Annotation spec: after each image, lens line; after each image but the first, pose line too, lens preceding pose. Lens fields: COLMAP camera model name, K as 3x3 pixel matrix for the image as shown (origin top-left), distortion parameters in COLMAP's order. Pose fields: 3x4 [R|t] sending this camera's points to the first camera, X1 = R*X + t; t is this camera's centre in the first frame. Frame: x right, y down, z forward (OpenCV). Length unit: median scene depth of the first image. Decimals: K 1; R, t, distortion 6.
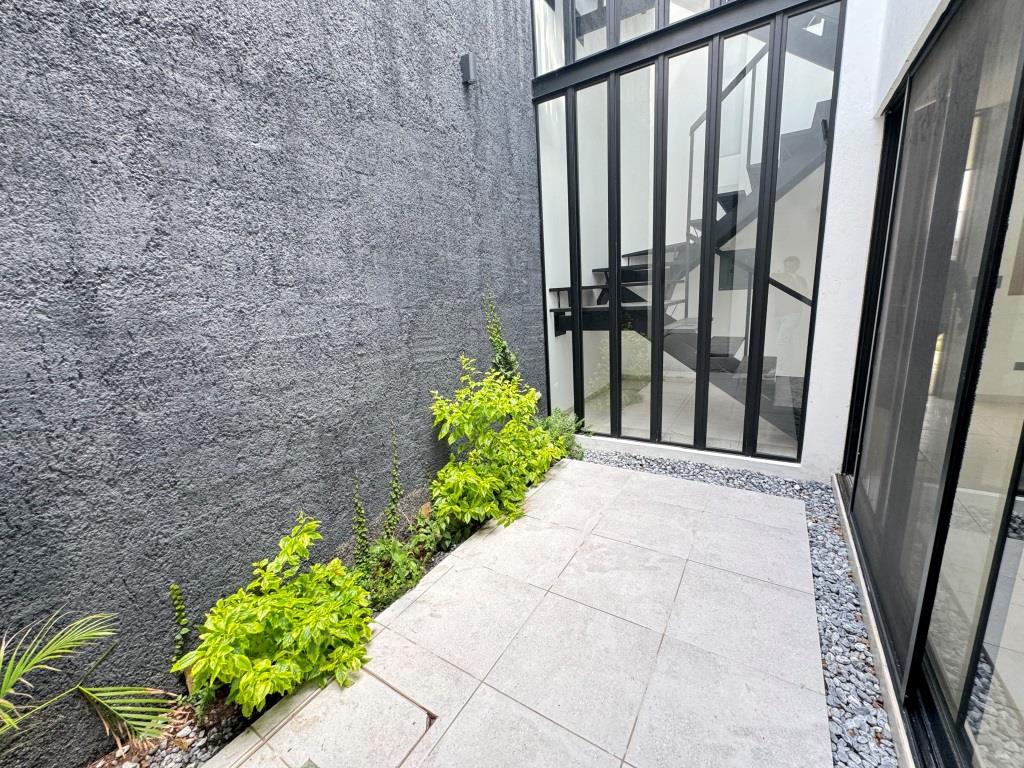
lens RADIAL K [[407.1, 0, 512.0], [0, 407.1, 384.0], [0, 0, 1]] dist [-0.000520, -0.000041]
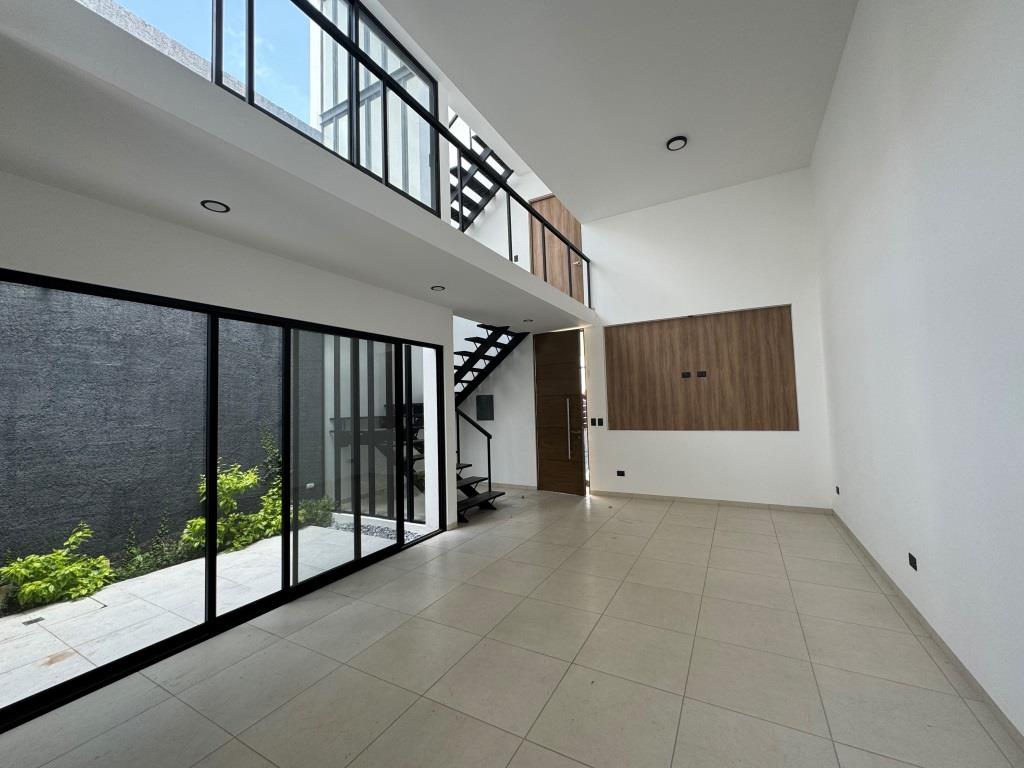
lens RADIAL K [[407.1, 0, 512.0], [0, 407.1, 384.0], [0, 0, 1]] dist [-0.000520, -0.000041]
pose [[0.997680, 0.035996, 0.057777, 1.513340], [-0.018784, 0.961375, -0.274601, 0.142145], [-0.065430, 0.272879, 0.959821, -1.355474]]
